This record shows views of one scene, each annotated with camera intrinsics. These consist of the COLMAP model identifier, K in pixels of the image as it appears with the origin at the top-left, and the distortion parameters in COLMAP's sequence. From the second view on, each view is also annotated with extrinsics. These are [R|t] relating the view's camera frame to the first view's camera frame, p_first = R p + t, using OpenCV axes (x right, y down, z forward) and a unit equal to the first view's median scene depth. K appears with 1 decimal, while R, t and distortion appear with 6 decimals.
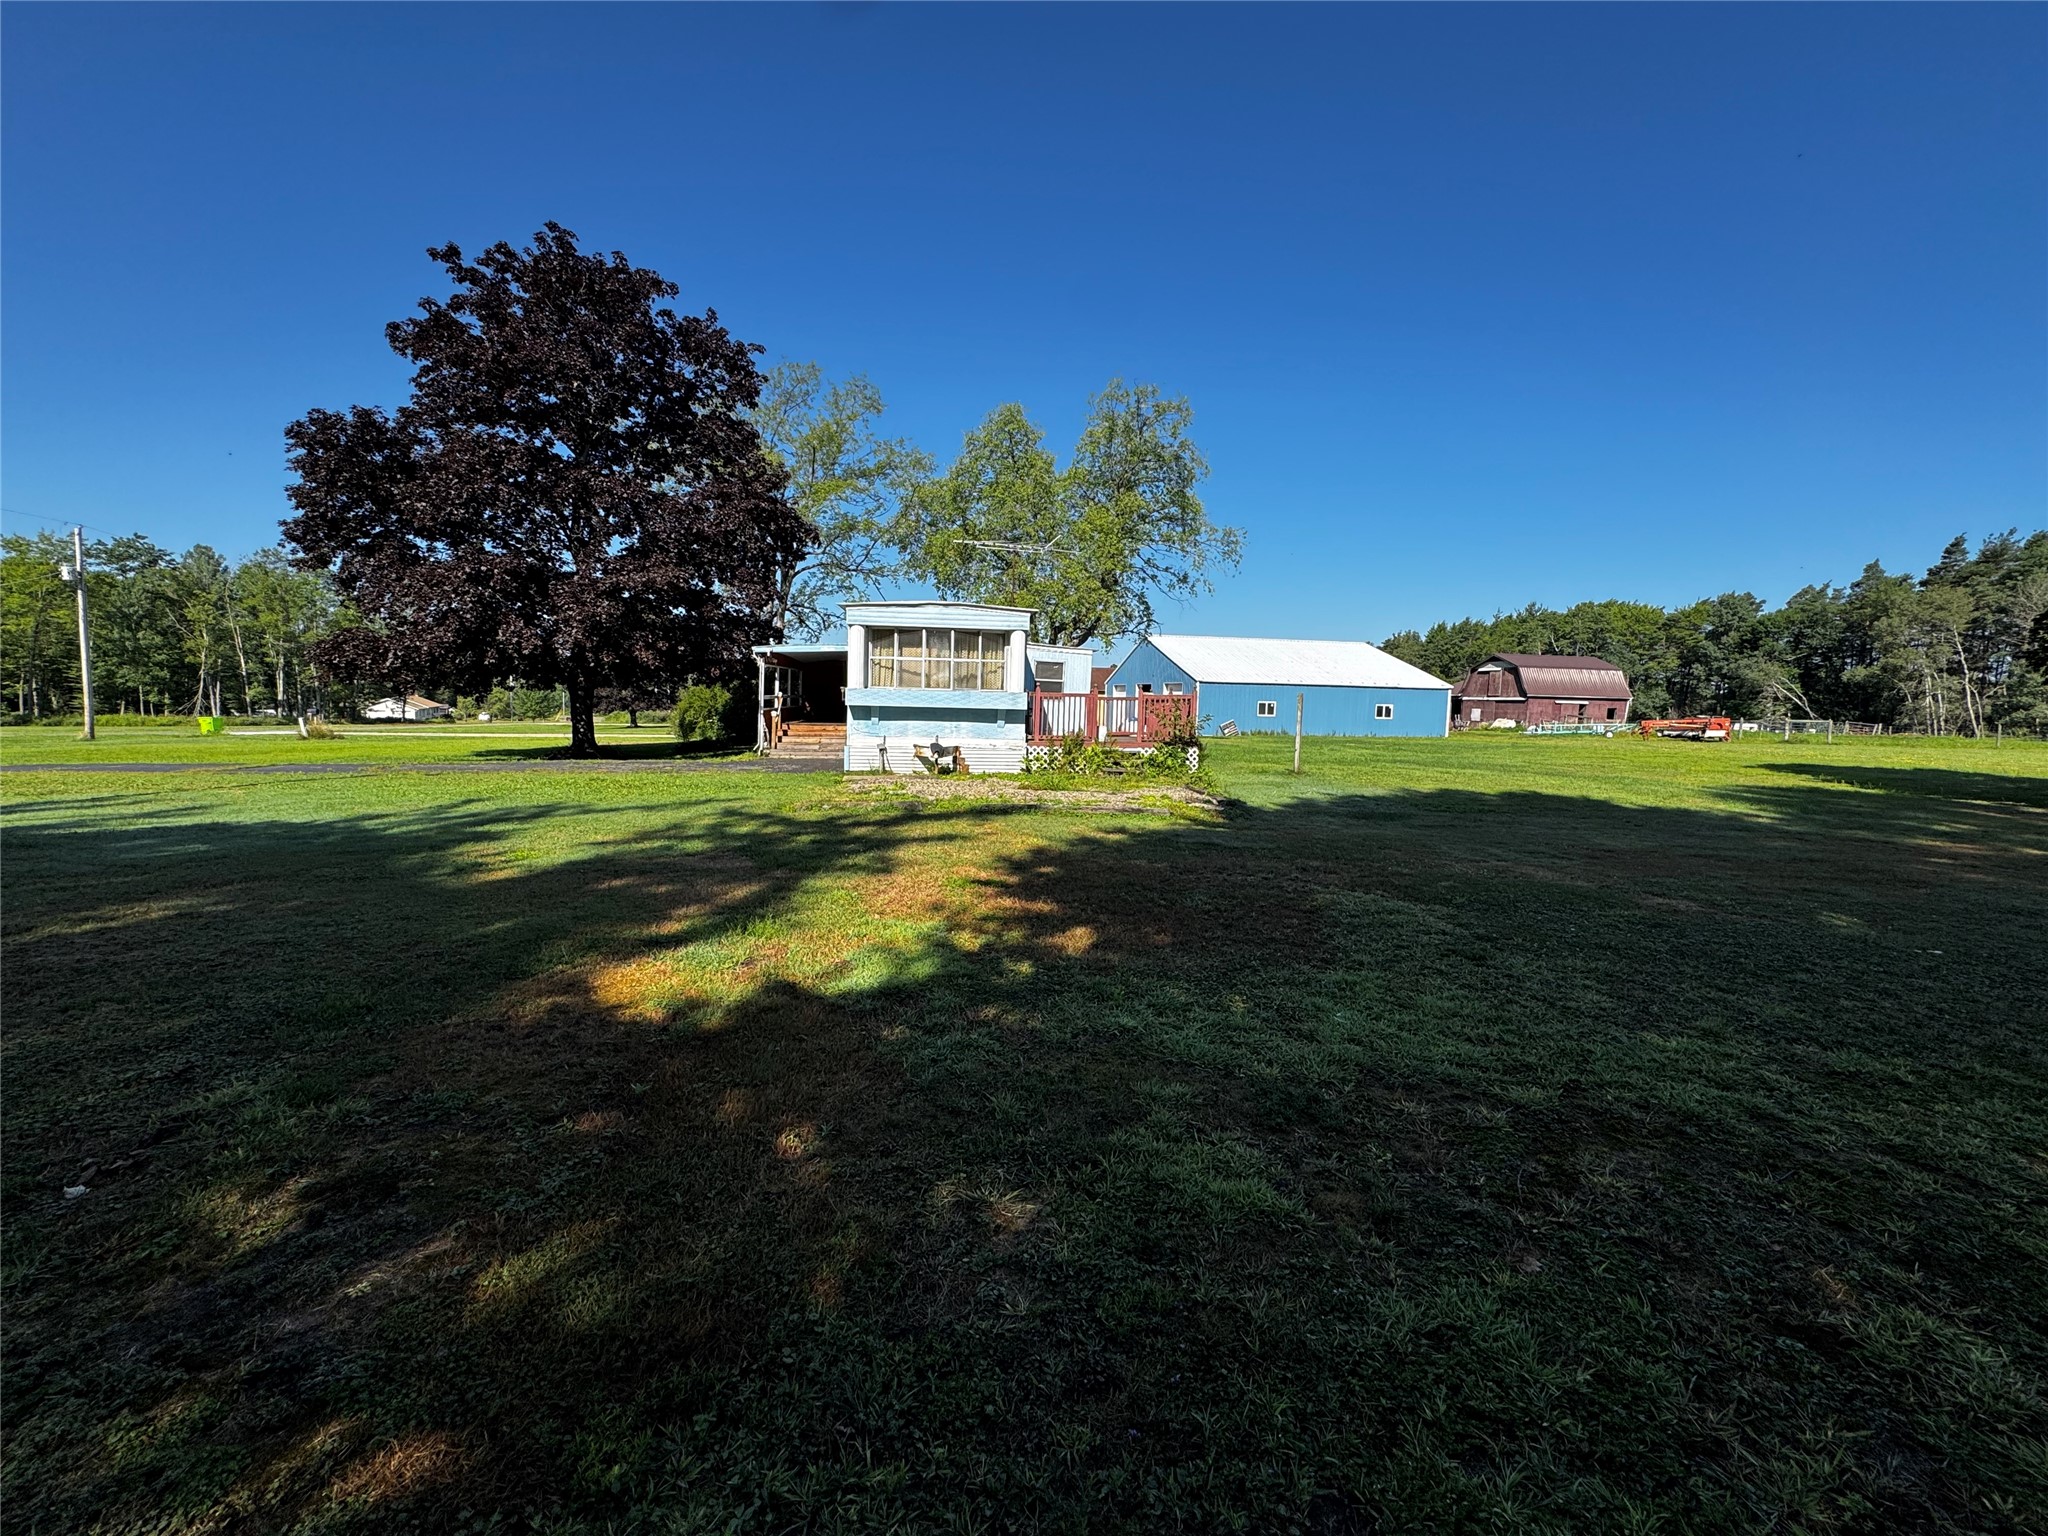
lens RADIAL K [[816.0, 0, 1024.0], [0, 816.0, 767.6], [0, 0, 1]] dist [-0.001514, 0.000176]
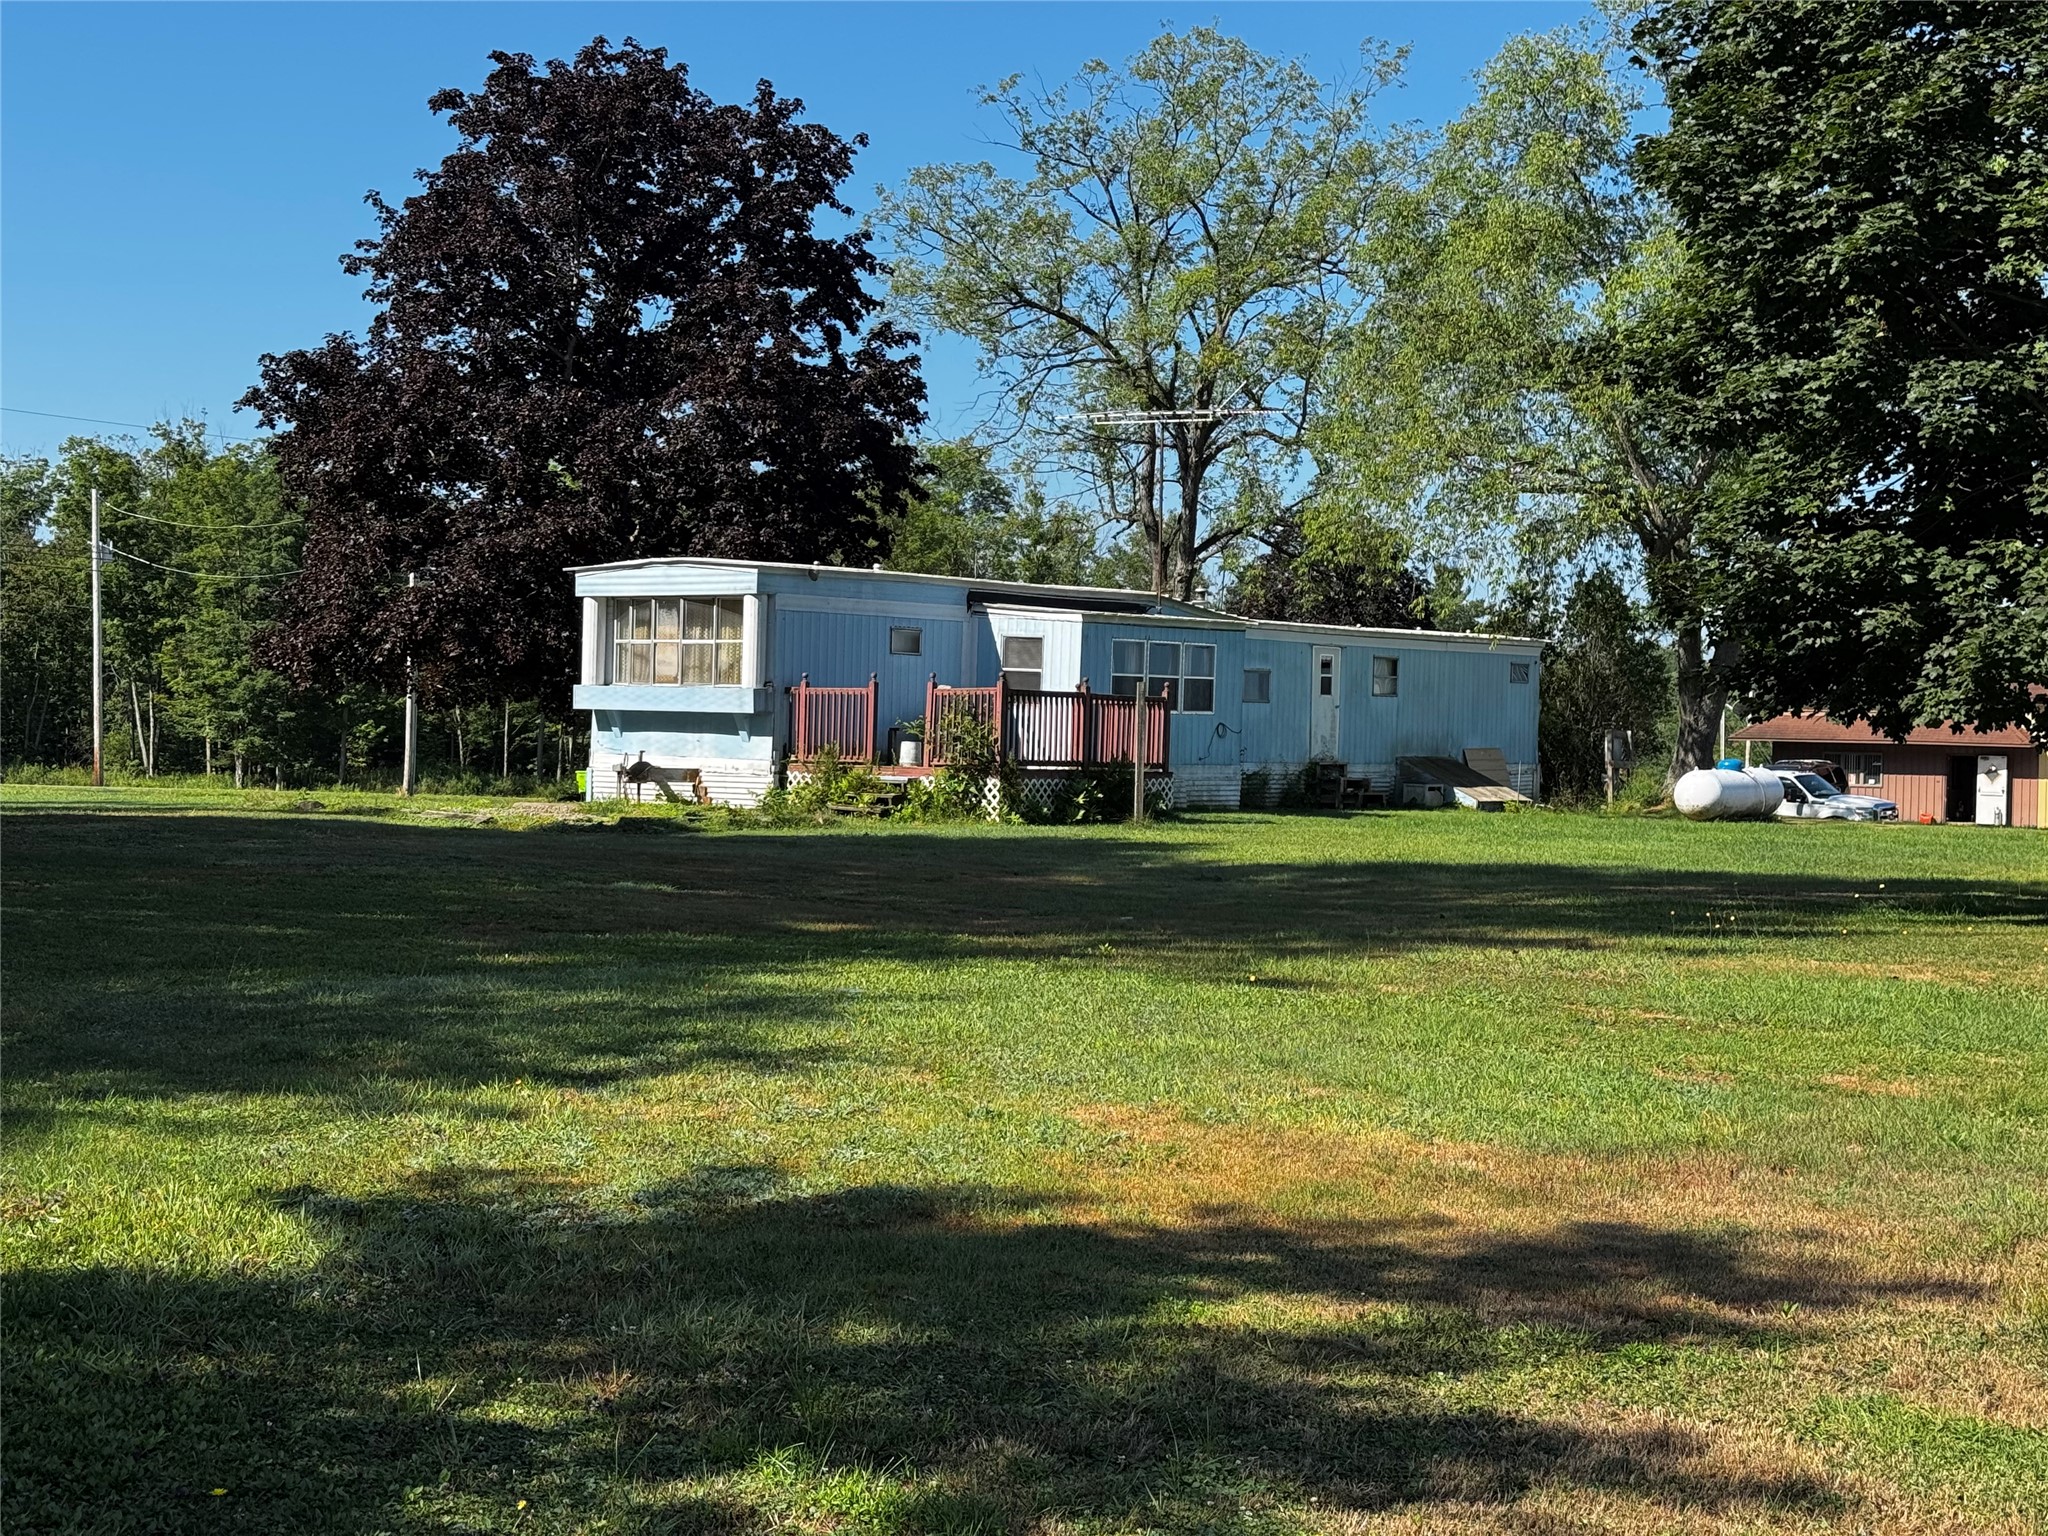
lens RADIAL K [[2851.9, 0, 1019.3], [0, 2851.9, 767.0], [0, 0, 1]] dist [0.138621, 0.000000]
pose [[0.686766, 0.002860, -0.726873, 1.816570], [-0.065931, 0.996115, -0.058374, 0.091896], [0.723882, 0.088012, 0.684287, -0.414419]]
